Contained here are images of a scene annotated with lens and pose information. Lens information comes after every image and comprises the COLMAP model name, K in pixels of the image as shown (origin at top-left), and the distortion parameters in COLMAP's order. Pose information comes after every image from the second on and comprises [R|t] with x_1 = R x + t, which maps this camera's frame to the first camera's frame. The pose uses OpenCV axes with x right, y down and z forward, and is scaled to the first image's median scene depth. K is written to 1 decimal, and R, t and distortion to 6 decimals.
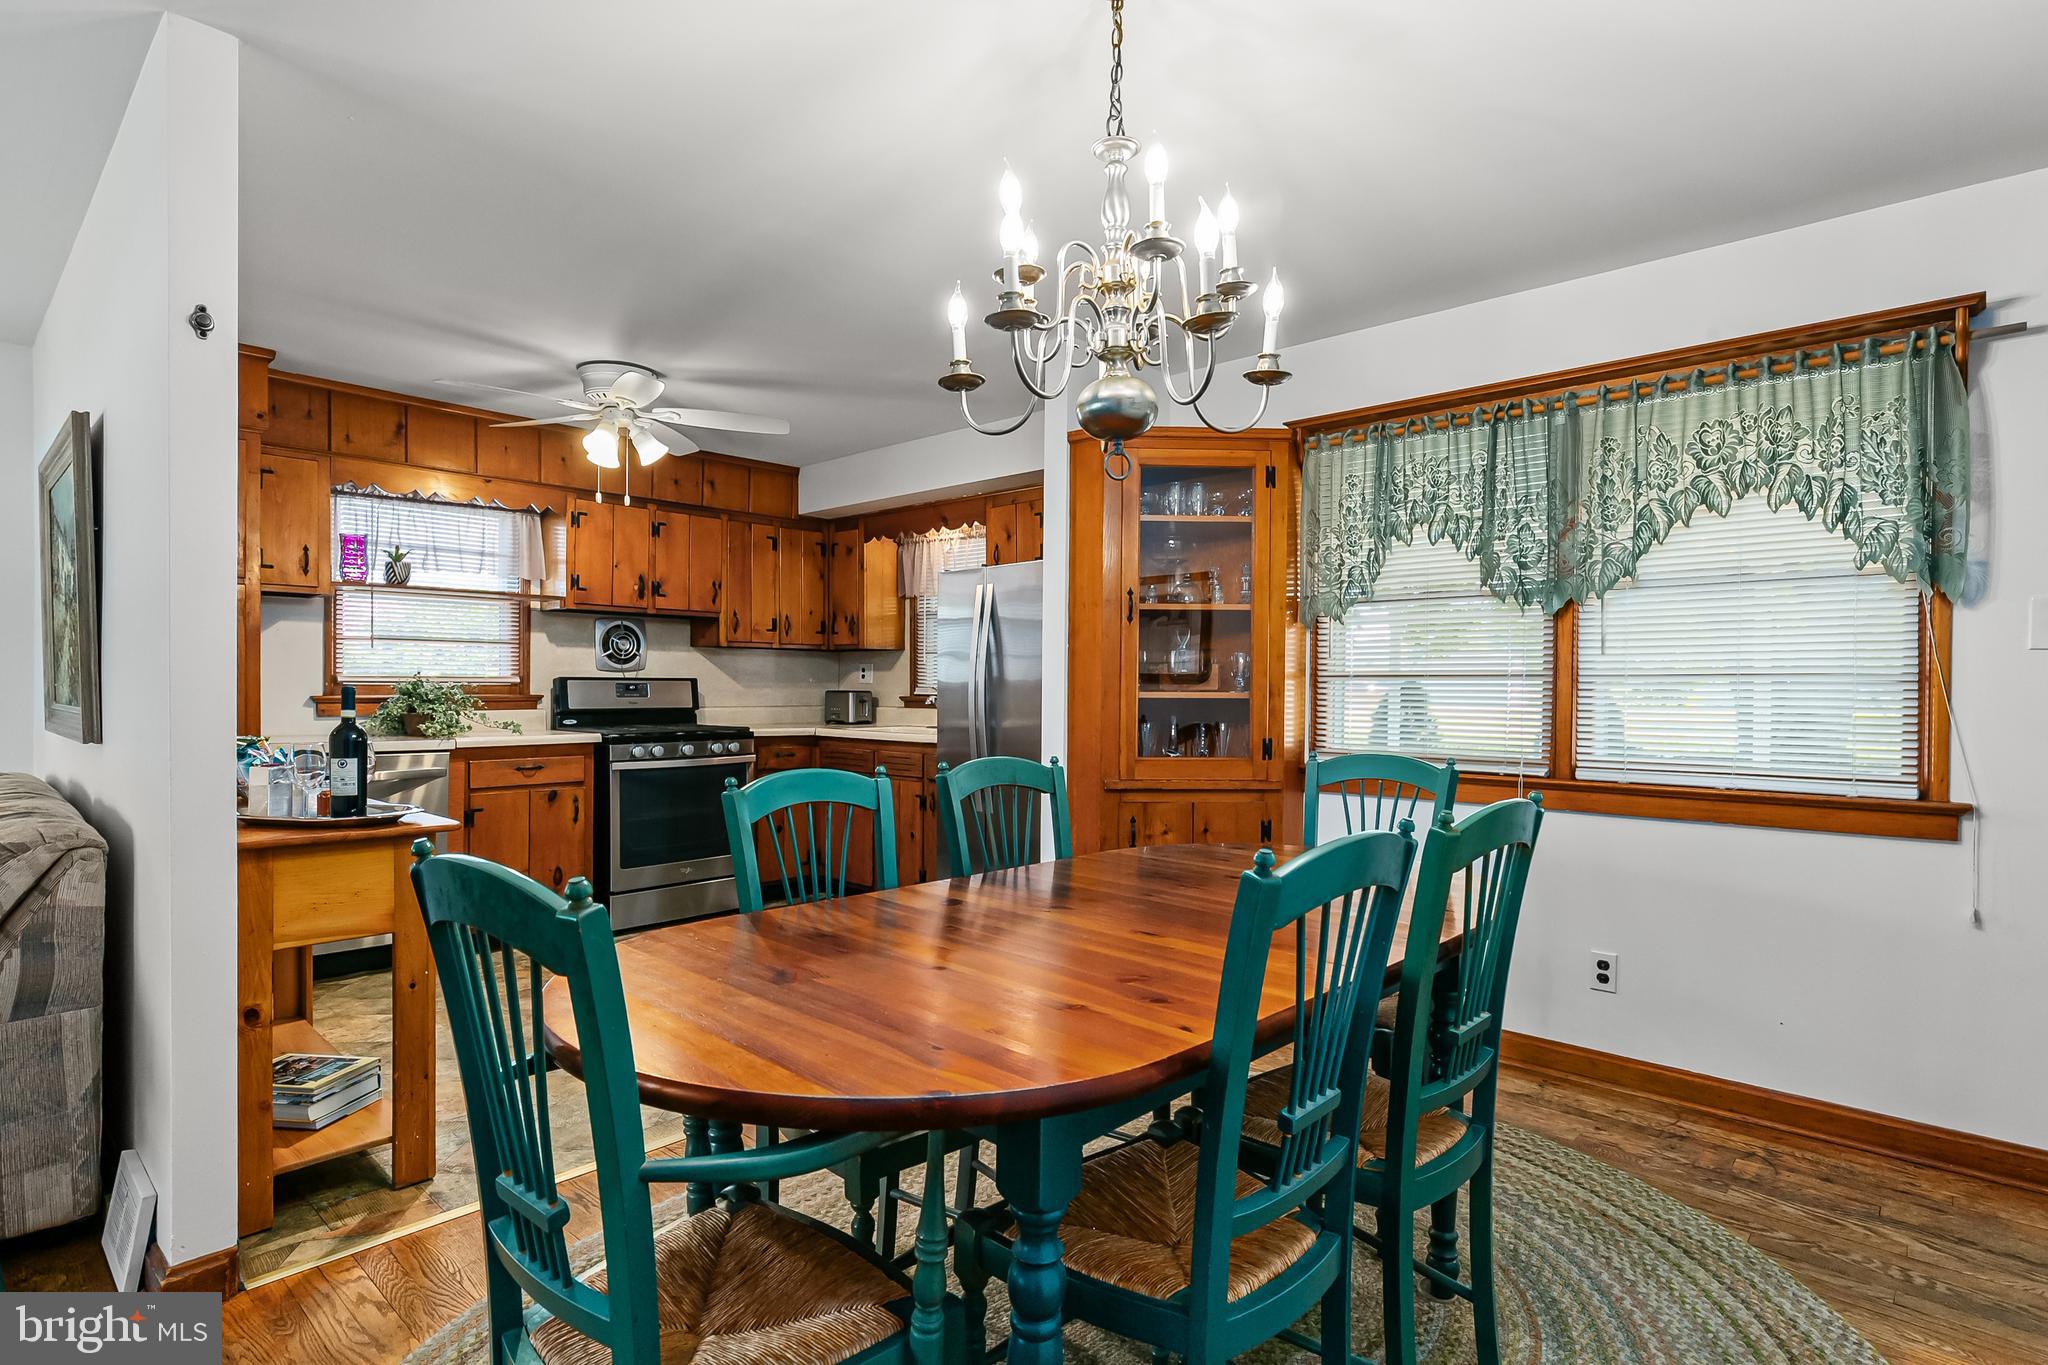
lens RADIAL K [[1036.1, 0, 1014.4], [0, 1036.1, 689.2], [0, 0, 1]] dist [0.002160, -0.001301]
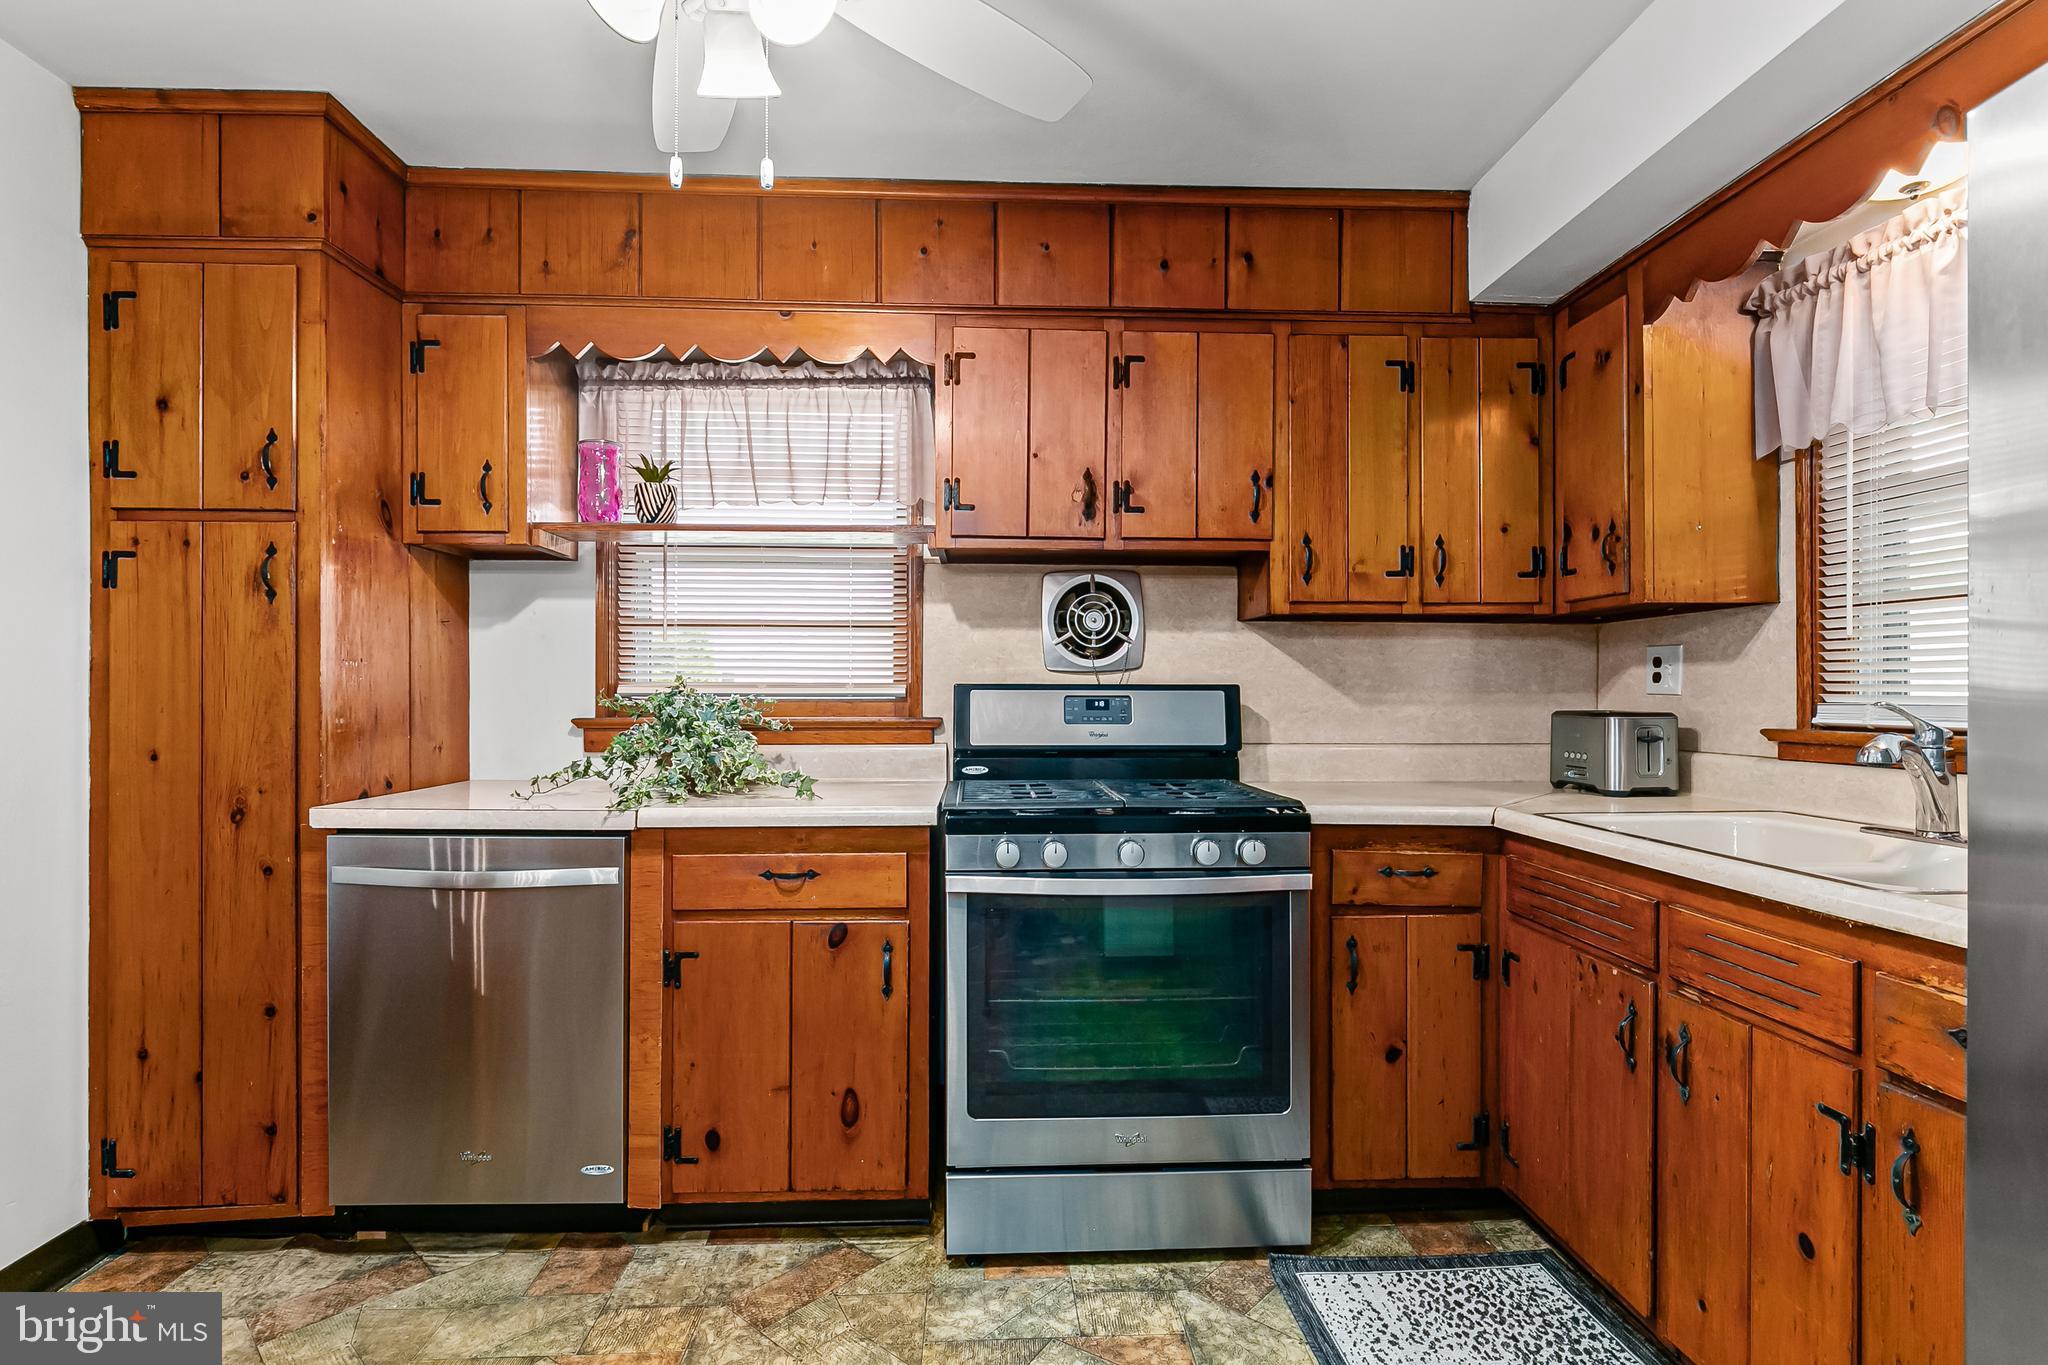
lens RADIAL K [[987.5, 0, 1018.0], [0, 987.5, 696.0], [0, 0, 1]] dist [-0.004891, 0.001005]
pose [[0.718054, -0.001238, -0.695986, -0.075367], [-0.000028, 0.999998, -0.001809, -0.005288], [0.695987, 0.001319, 0.718053, 0.744331]]
